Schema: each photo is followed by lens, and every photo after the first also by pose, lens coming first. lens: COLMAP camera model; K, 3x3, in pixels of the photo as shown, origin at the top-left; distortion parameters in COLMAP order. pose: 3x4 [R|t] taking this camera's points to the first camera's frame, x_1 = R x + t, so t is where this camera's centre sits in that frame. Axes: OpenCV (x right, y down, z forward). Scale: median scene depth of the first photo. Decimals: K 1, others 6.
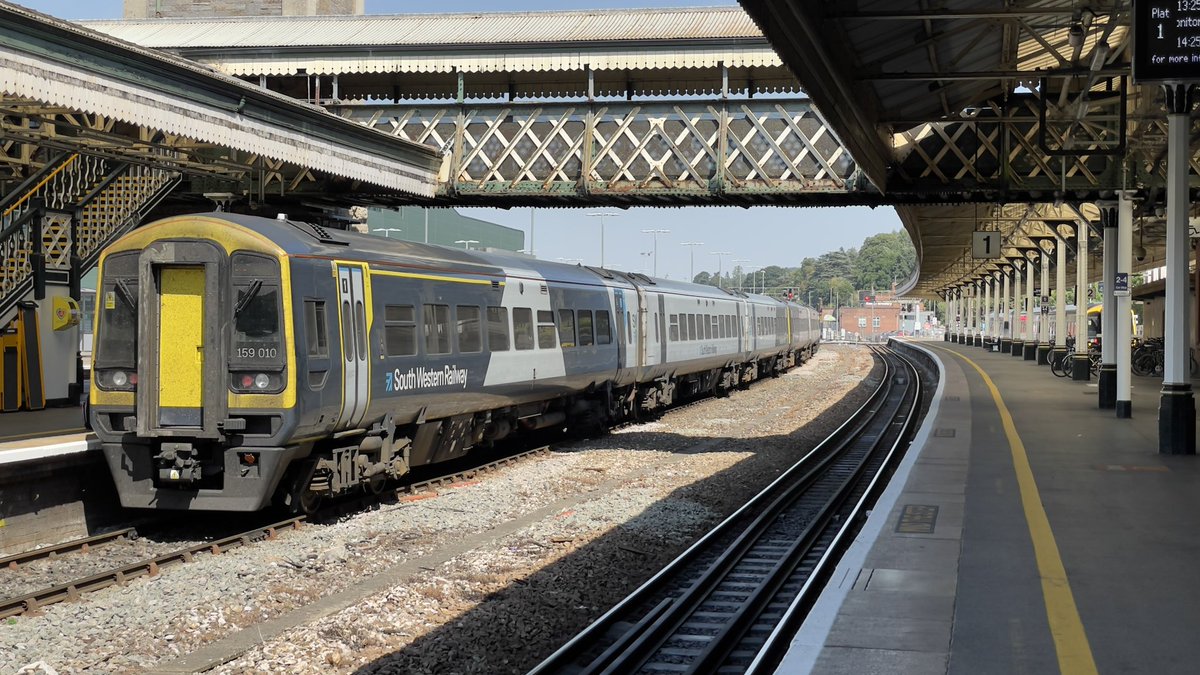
lens RADIAL K [[1715.5, 0, 600.0], [0, 1715.5, 337.5], [0, 0, 1]] dist [-0.025702, -0.015487]
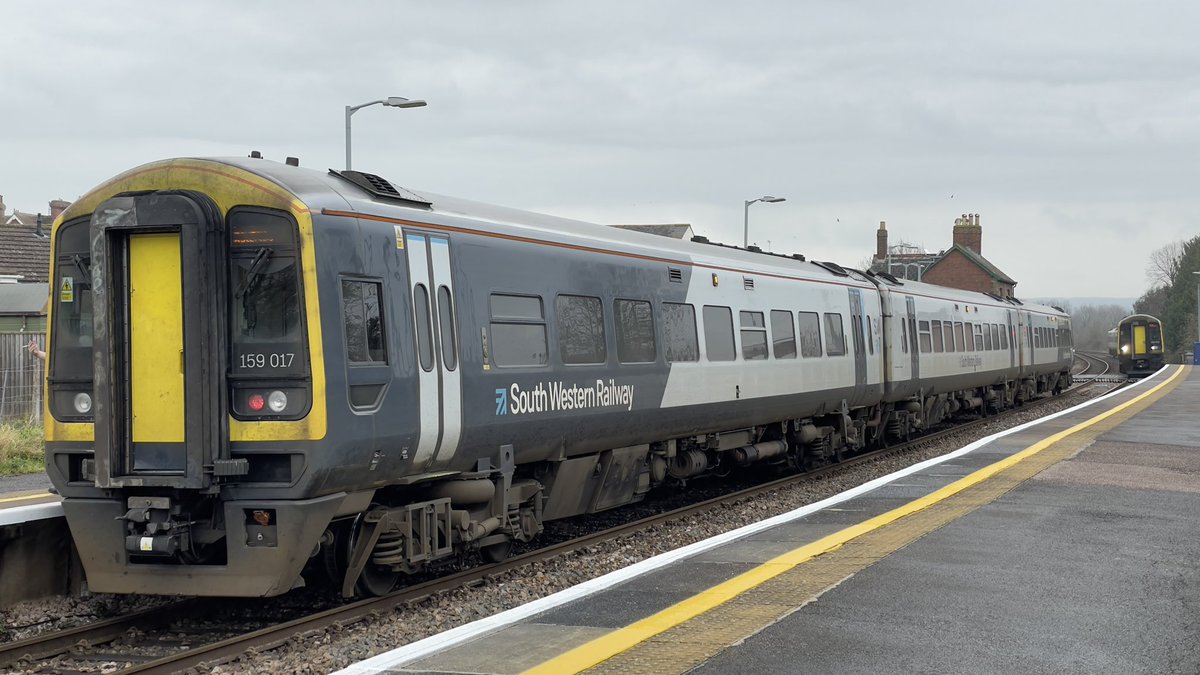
lens RADIAL K [[1715.5, 0, 600.0], [0, 1715.5, 337.5], [0, 0, 1]] dist [-0.025702, -0.015487]
pose [[0.988369, -0.023662, -0.150225, 0.024780], [0.021137, 0.999608, -0.018383, 0.014143], [0.150601, 0.014994, 0.988481, 0.332224]]
